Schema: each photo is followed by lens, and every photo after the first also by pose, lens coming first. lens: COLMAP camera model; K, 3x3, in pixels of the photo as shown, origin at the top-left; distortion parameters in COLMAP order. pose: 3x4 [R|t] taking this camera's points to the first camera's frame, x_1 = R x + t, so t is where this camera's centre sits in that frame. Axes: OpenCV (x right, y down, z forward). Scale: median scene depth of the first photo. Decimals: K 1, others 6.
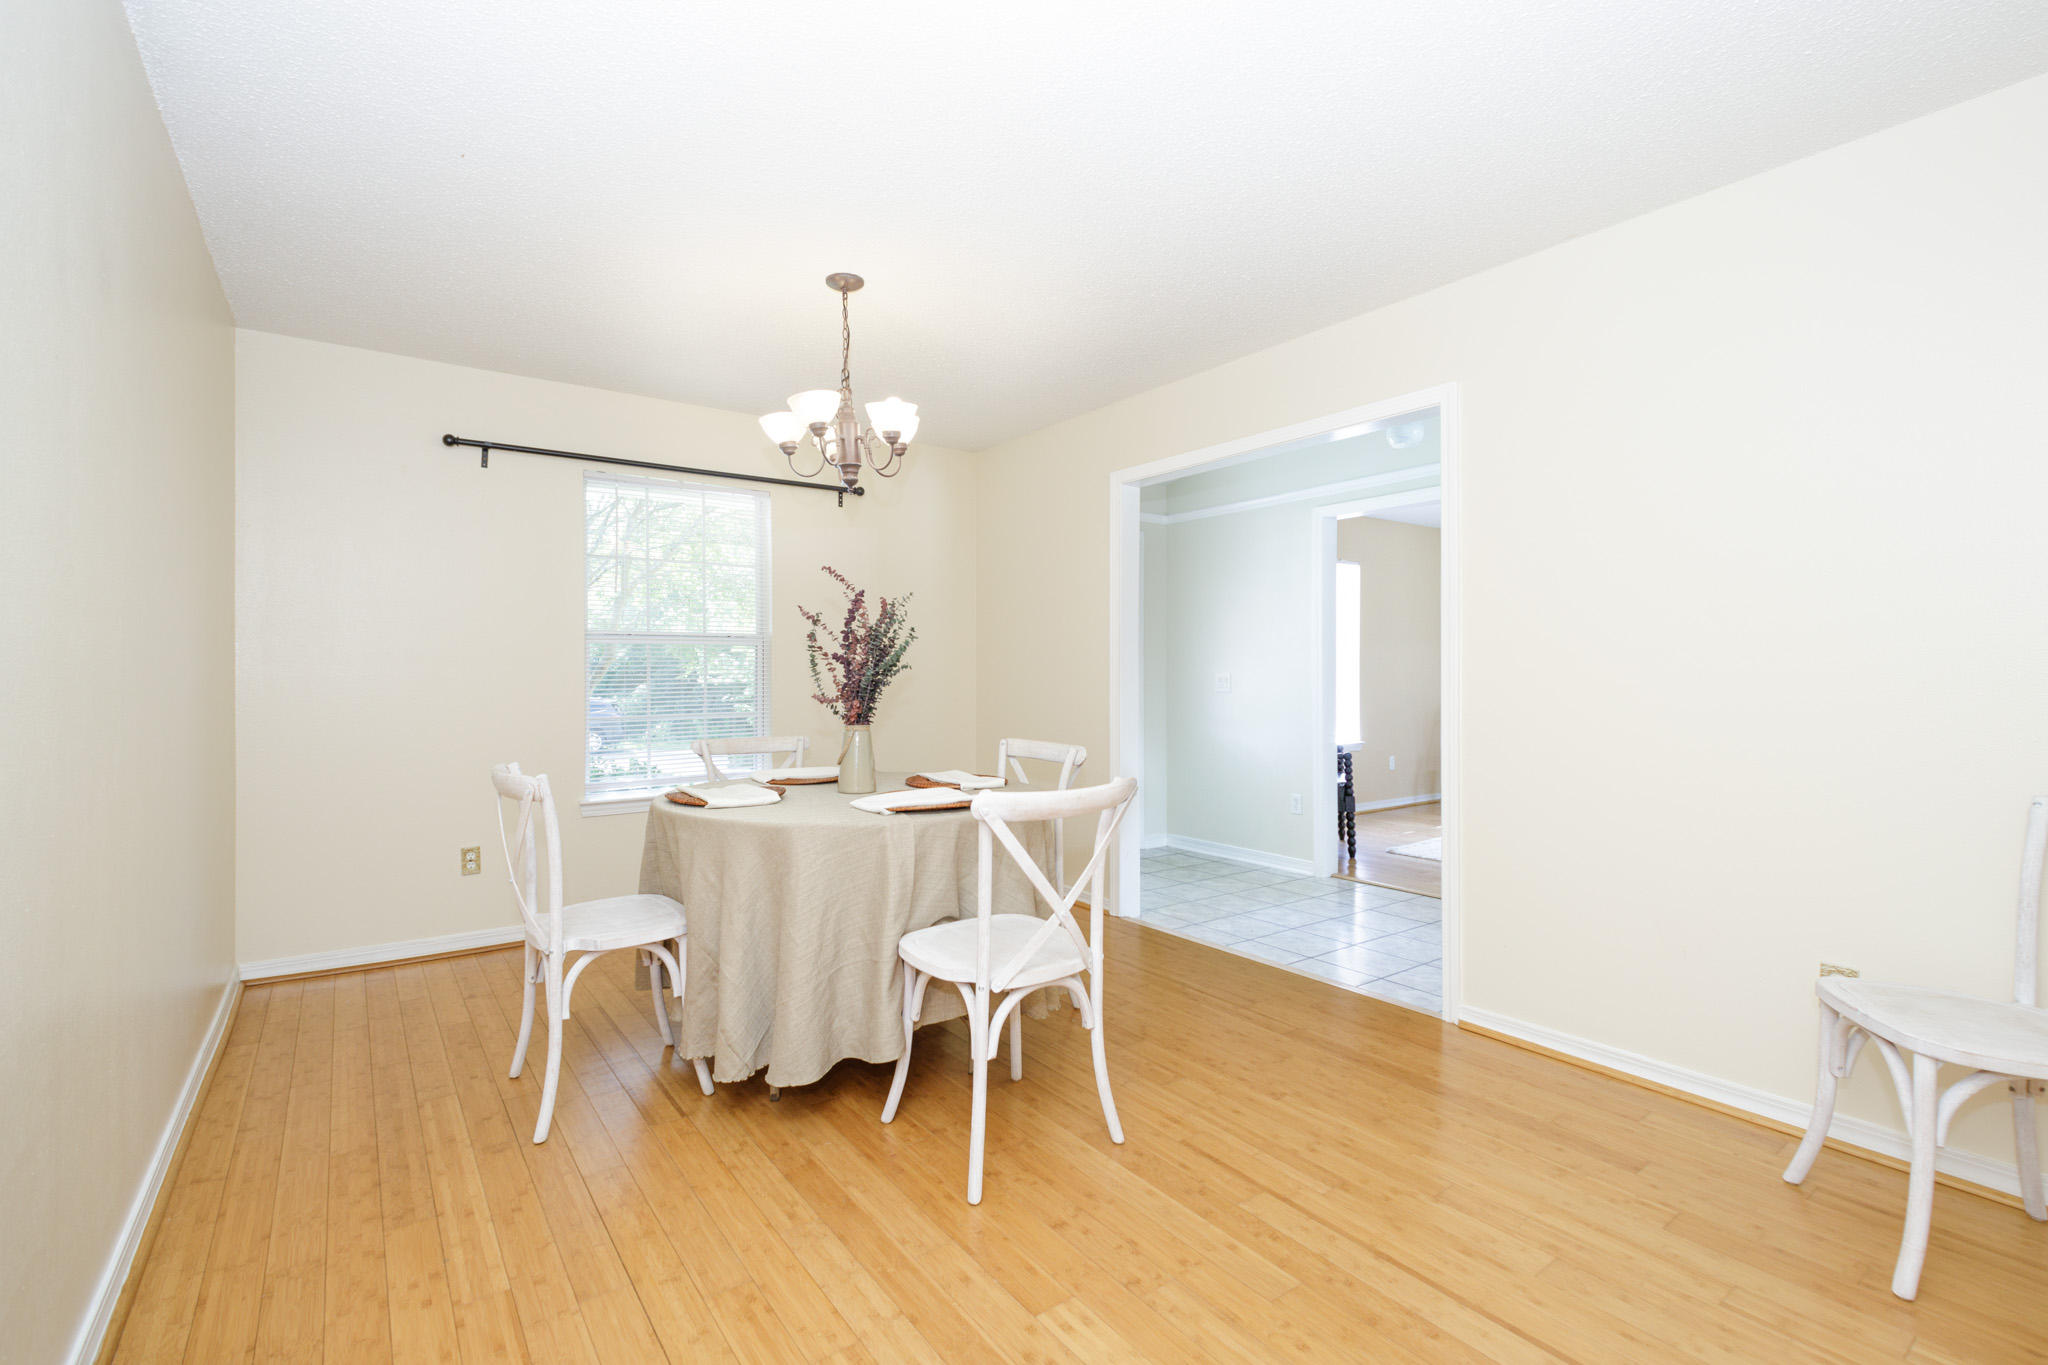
lens RADIAL K [[791.9, 0, 1017.8], [0, 791.9, 674.8], [0, 0, 1]] dist [-0.000132, 0.000013]
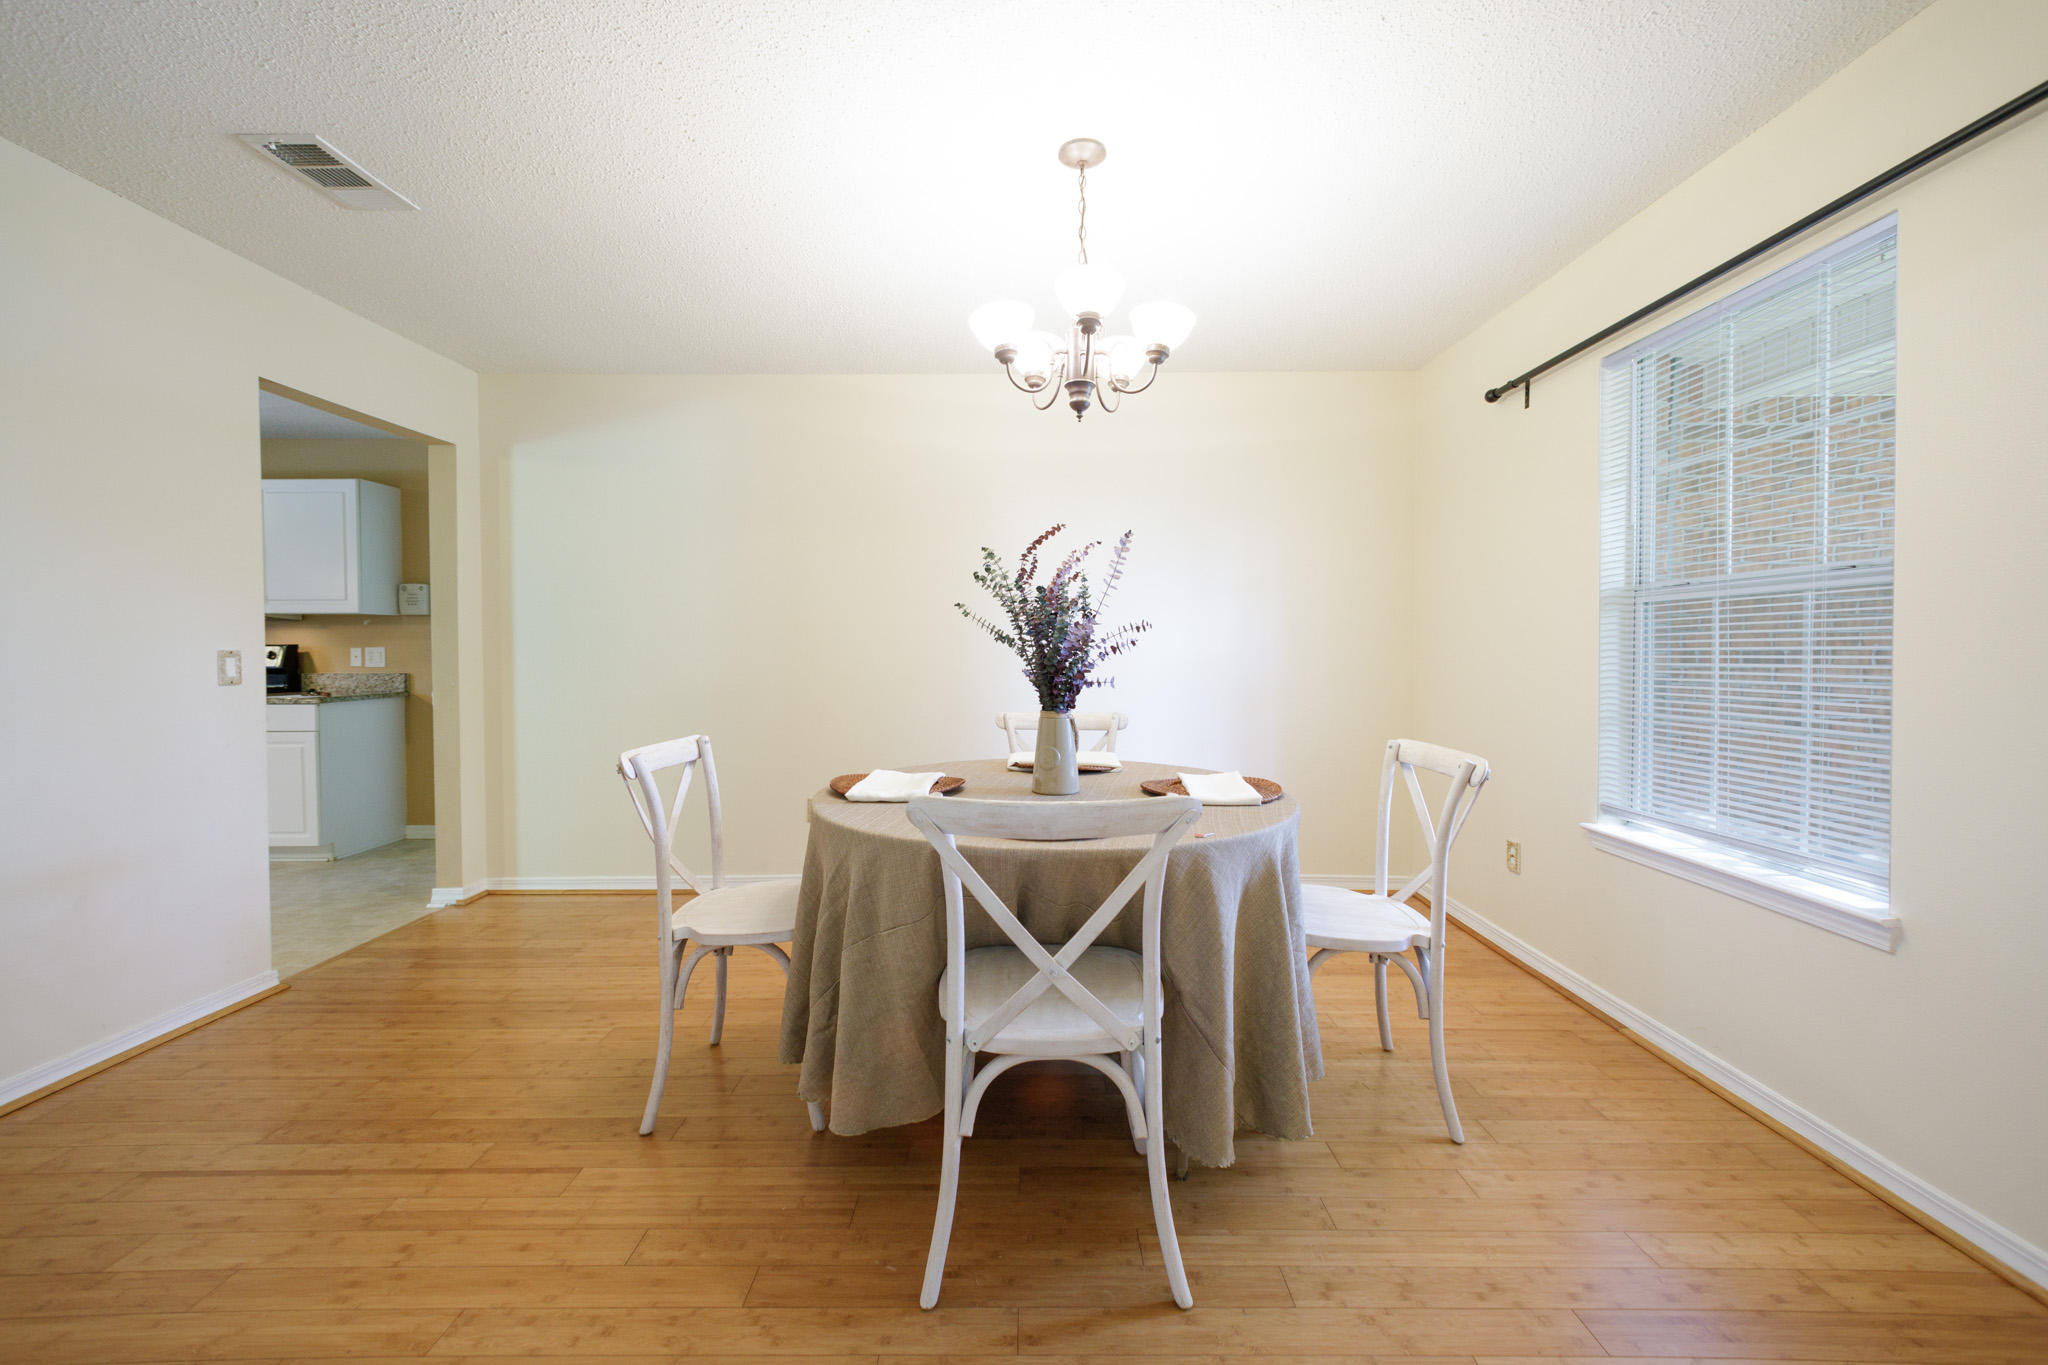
lens RADIAL K [[791.9, 0, 1017.8], [0, 791.9, 674.8], [0, 0, 1]] dist [-0.000132, 0.000013]
pose [[-0.571713, 0.026305, -0.820032, 0.602153], [0.000624, 0.999500, 0.031627, 0.001832], [0.820453, 0.017570, -0.571444, 1.786486]]
